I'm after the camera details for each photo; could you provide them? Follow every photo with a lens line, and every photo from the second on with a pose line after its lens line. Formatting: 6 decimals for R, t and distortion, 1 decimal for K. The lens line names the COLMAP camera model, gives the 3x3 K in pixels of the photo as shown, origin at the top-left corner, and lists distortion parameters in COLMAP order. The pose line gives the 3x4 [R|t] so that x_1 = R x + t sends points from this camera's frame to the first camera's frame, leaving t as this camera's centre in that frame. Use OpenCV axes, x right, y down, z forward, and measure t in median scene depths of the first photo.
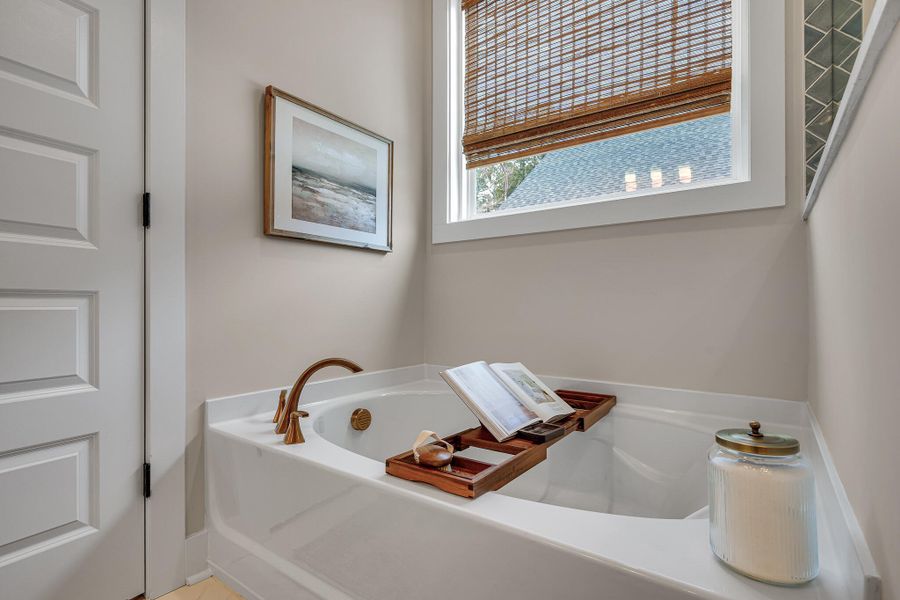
lens RADIAL K [[439.6, 0, 451.5], [0, 439.6, 301.3], [0, 0, 1]] dist [0.001020, -0.000658]
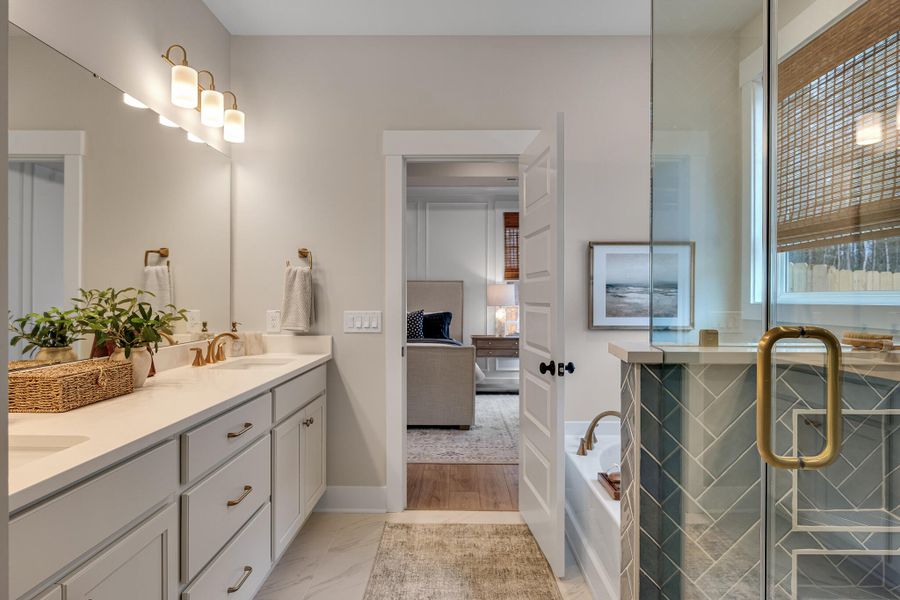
lens RADIAL K [[464.8, 0, 452.2], [0, 464.8, 294.7], [0, 0, 1]] dist [0.000024, -0.000101]
pose [[0.581264, -0.021879, -0.813421, 0.631486], [0.006934, 0.999735, -0.021935, -0.214782], [0.813686, 0.007110, 0.581261, -0.407228]]
